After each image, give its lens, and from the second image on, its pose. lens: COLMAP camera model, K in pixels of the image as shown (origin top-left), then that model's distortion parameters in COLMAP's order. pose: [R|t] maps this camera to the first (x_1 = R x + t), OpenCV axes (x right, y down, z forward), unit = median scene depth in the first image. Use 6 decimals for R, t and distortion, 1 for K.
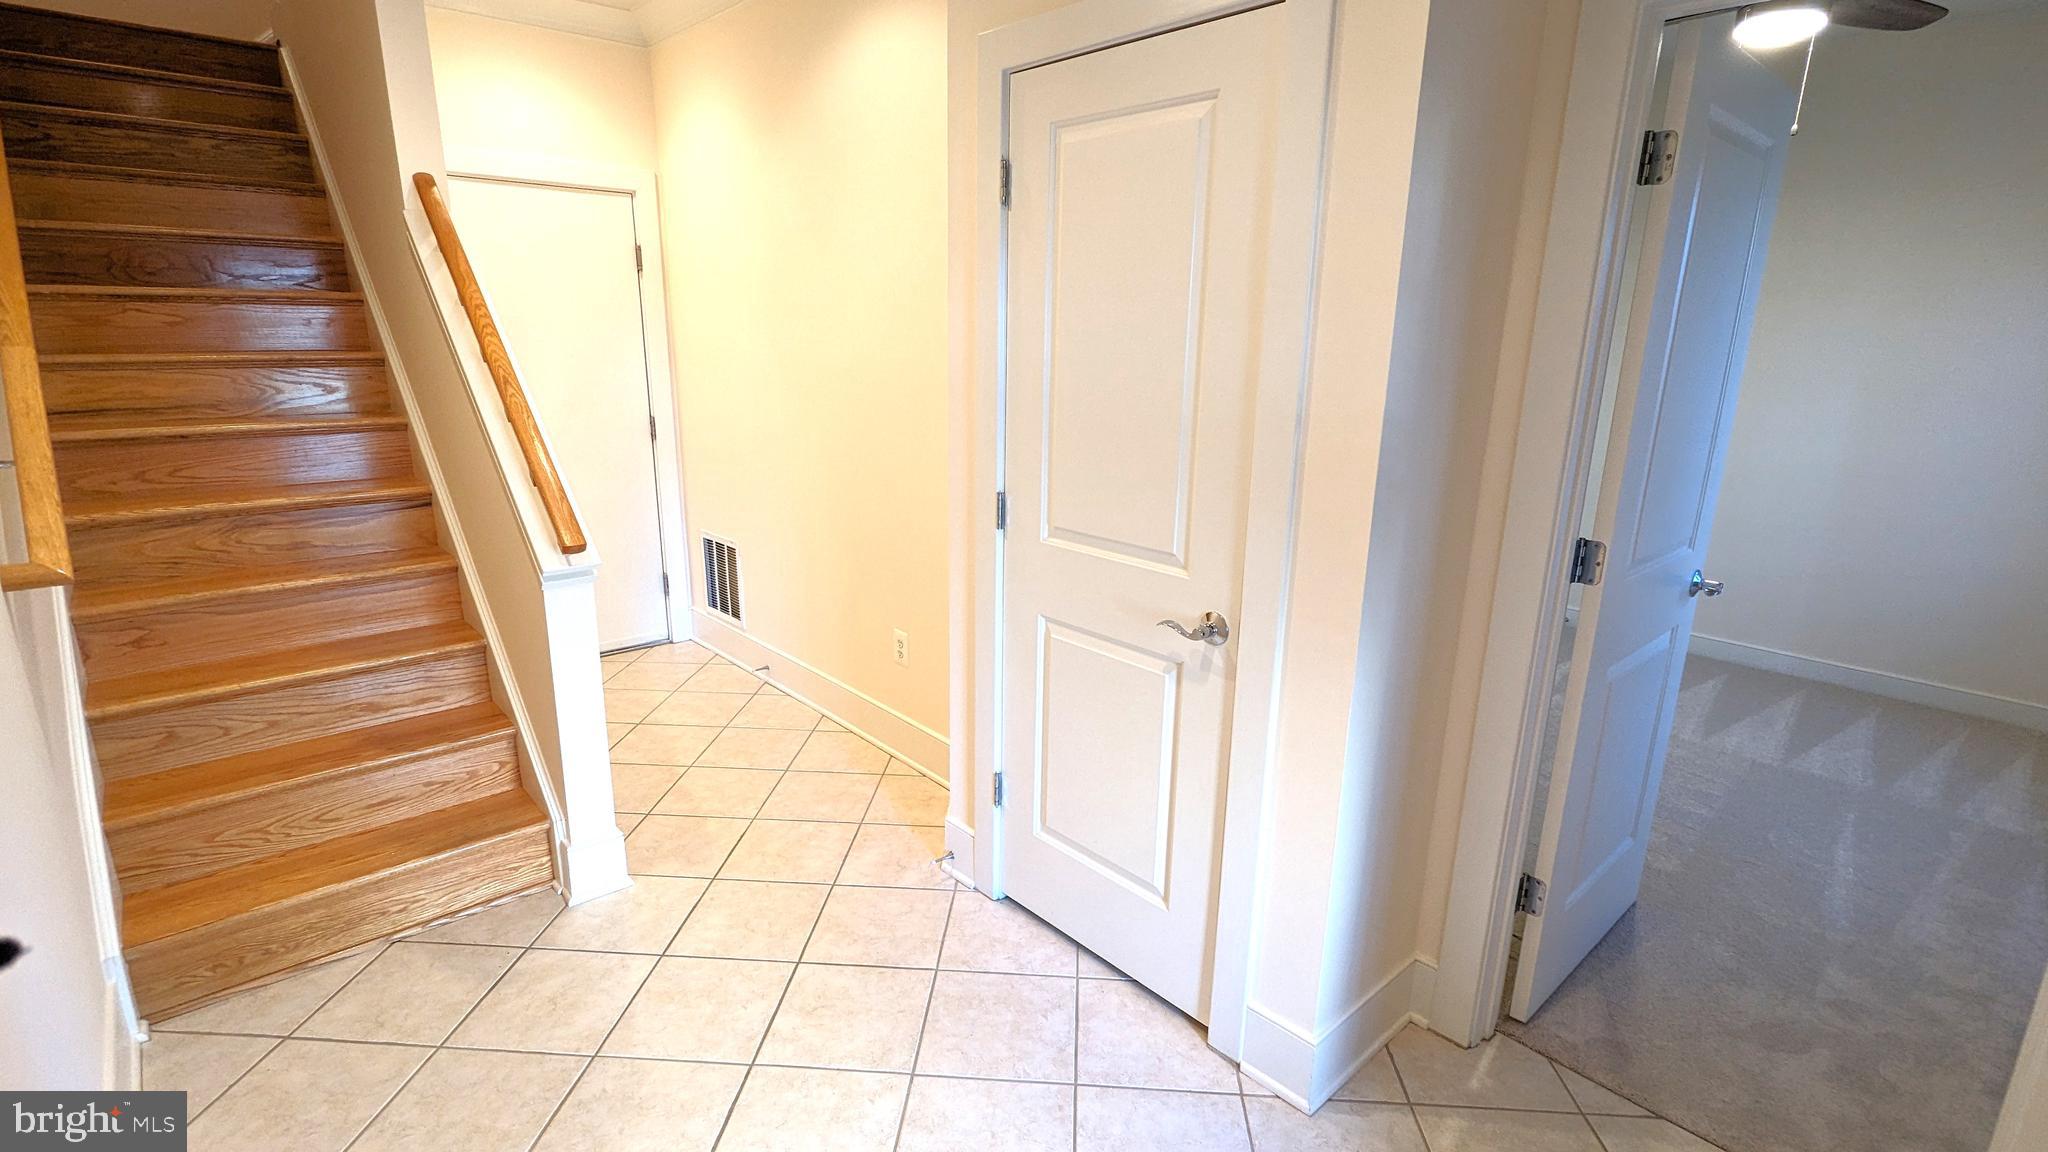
lens RADIAL K [[974.0, 0, 1028.7], [0, 974.0, 587.4], [0, 0, 1]] dist [0.001563, 0.000315]
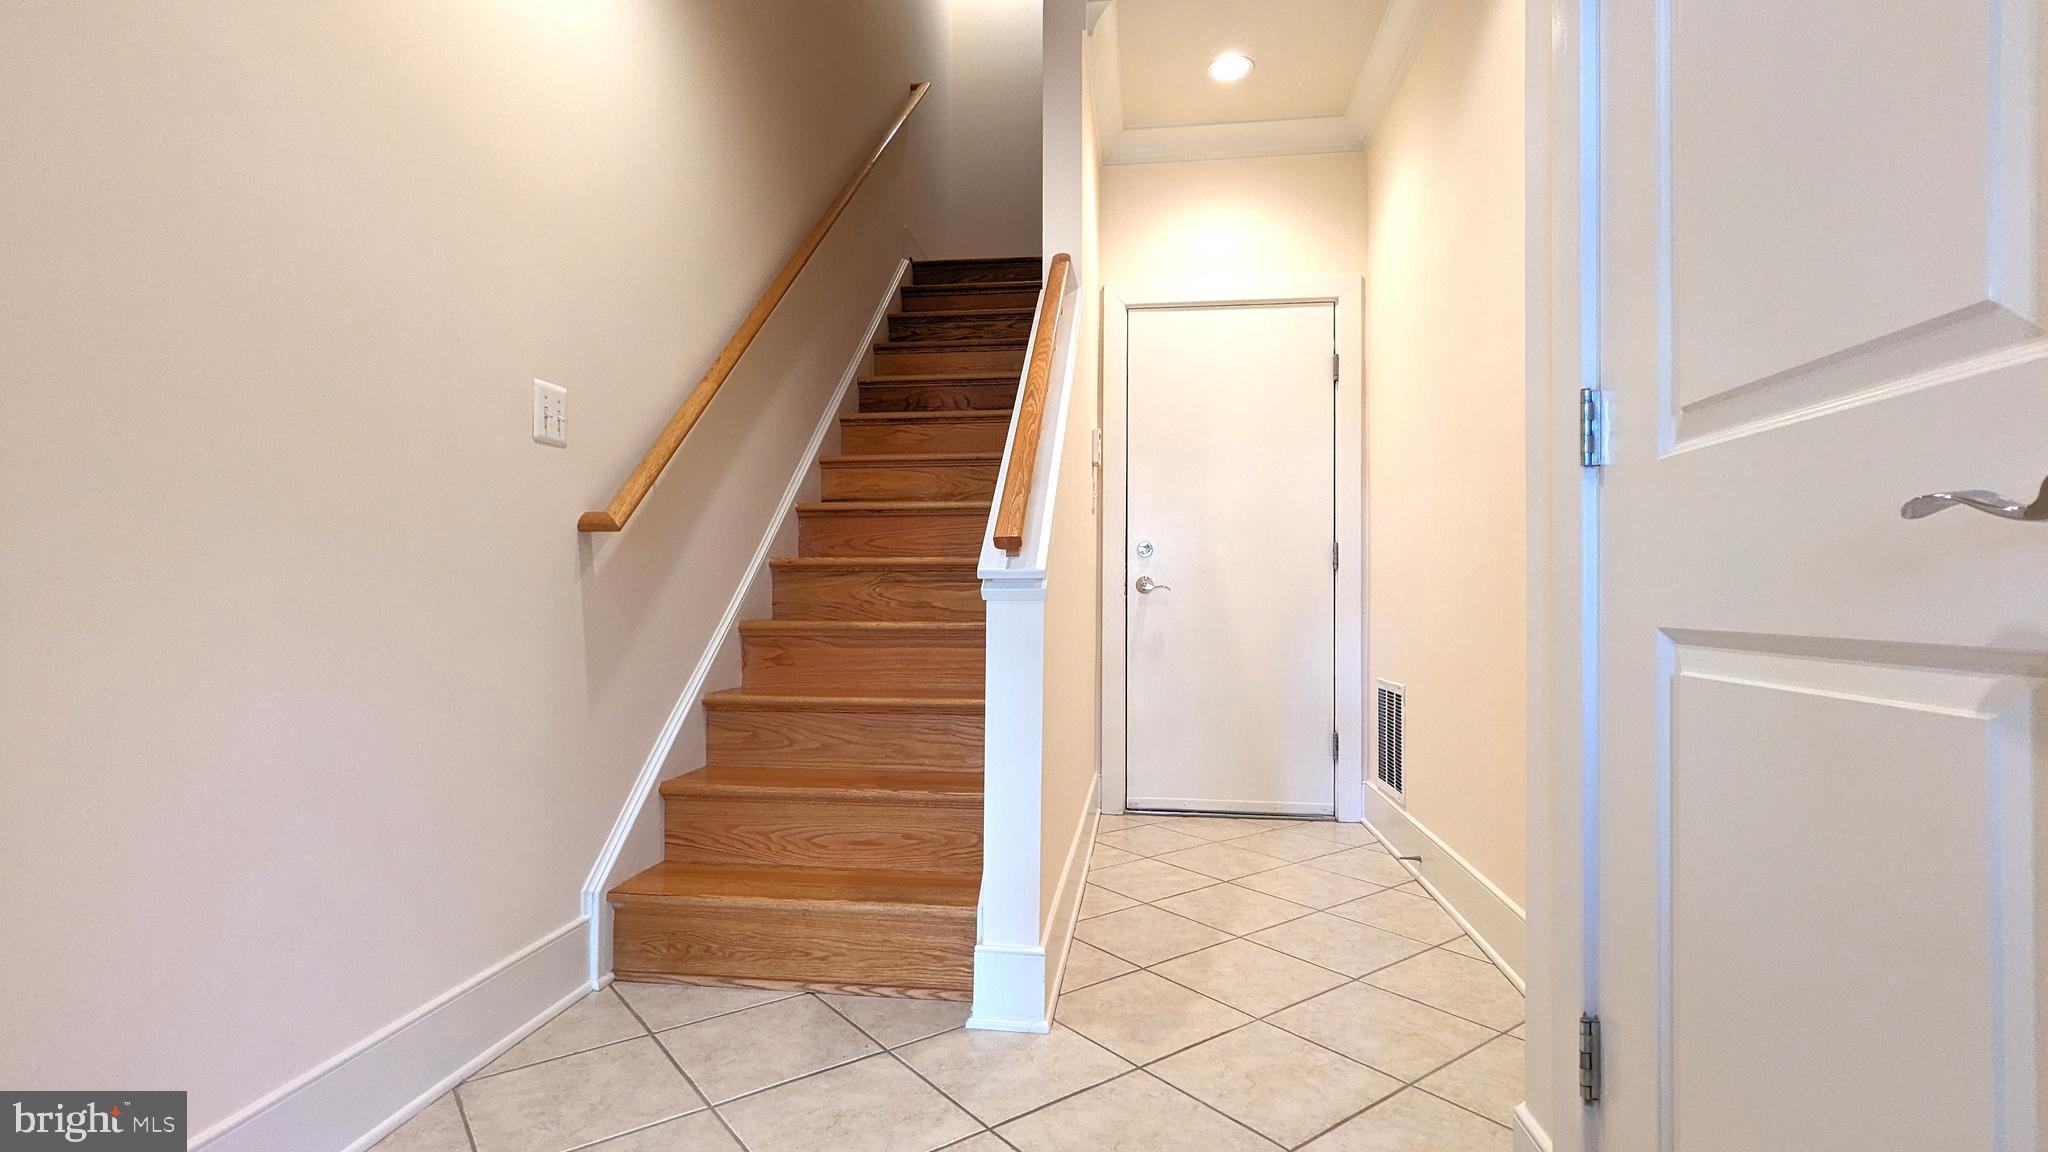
lens RADIAL K [[967.0, 0, 1027.8], [0, 967.0, 585.8], [0, 0, 1]] dist [0.002488, 0.000309]
pose [[0.651662, -0.020811, -0.758224, 0.133357], [-0.192239, 0.962455, -0.191638, 0.123465], [0.733745, 0.270644, 0.623194, 0.443905]]
